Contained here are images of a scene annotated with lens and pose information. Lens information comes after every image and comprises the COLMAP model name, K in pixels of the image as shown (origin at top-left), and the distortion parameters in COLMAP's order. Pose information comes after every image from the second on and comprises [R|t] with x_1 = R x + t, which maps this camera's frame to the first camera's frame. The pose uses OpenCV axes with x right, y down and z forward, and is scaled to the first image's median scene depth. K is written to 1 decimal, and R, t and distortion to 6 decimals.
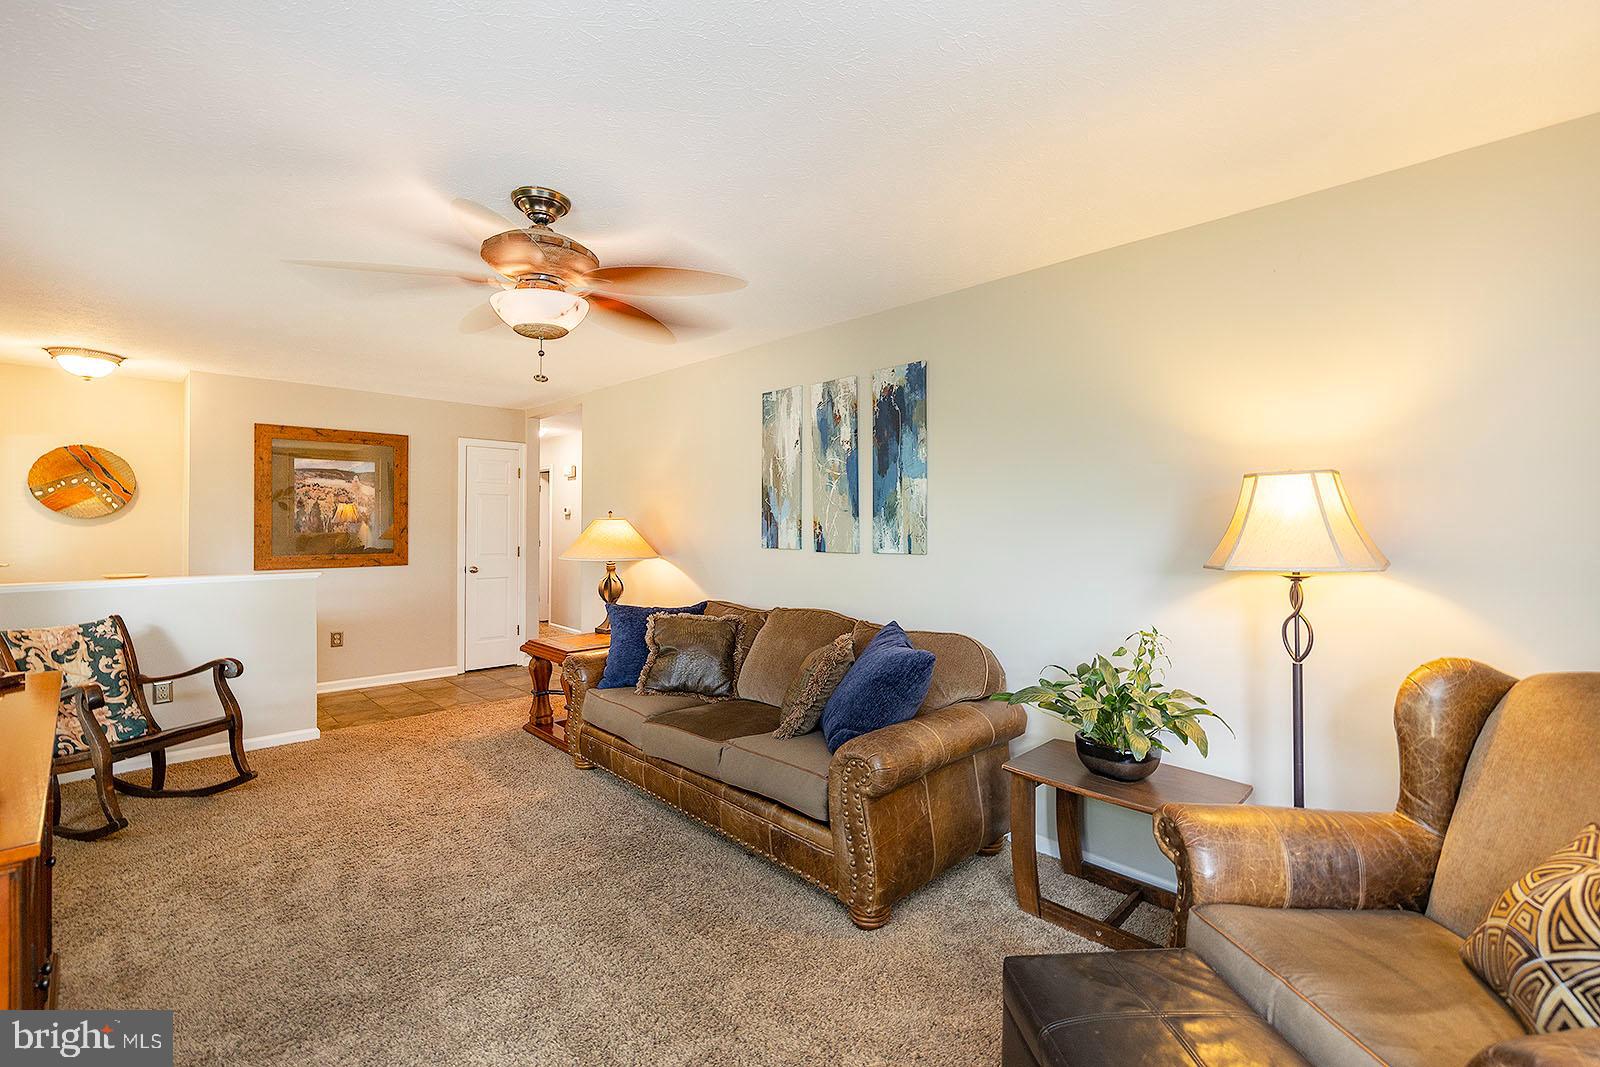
lens RADIAL K [[697.4, 0, 803.3], [0, 697.4, 520.6], [0, 0, 1]] dist [0.001783, 0.000511]
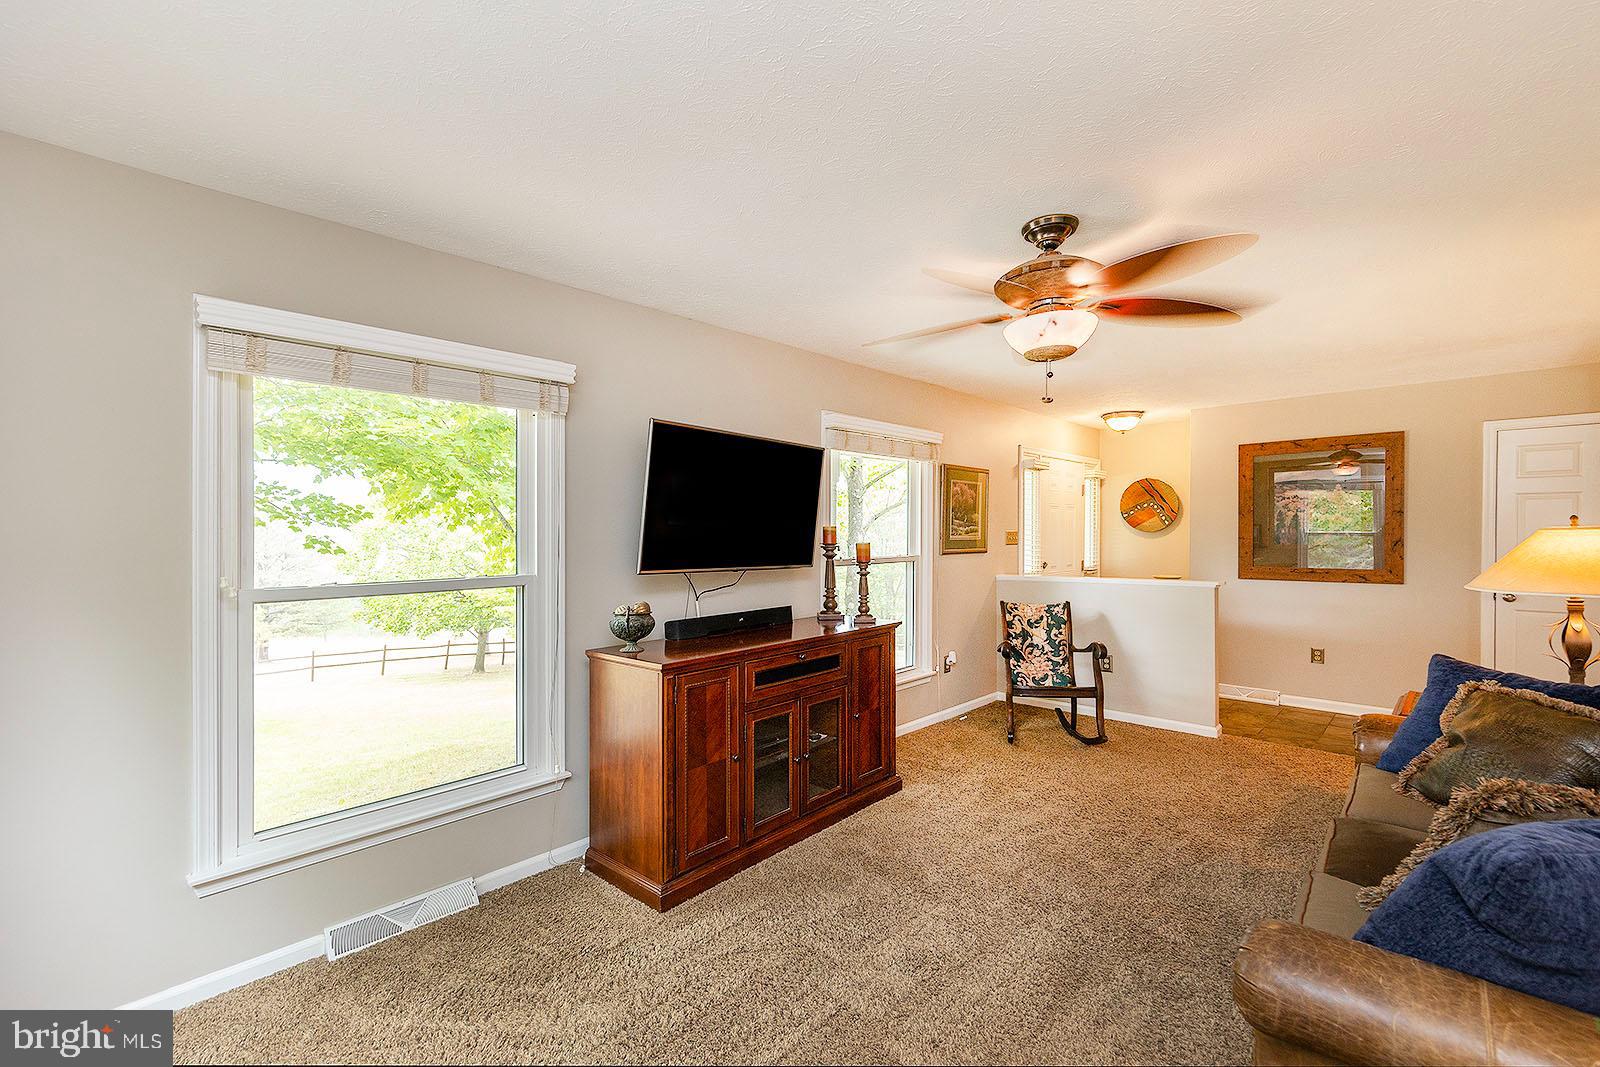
lens RADIAL K [[697.4, 0, 791.2], [0, 697.4, 531.6], [0, 0, 1]] dist [0.001783, 0.000511]
pose [[0.024405, -0.004636, -0.999691, 0.336736], [0.011570, 0.999924, -0.004355, -0.006660], [0.999635, -0.011460, 0.024457, 0.305014]]
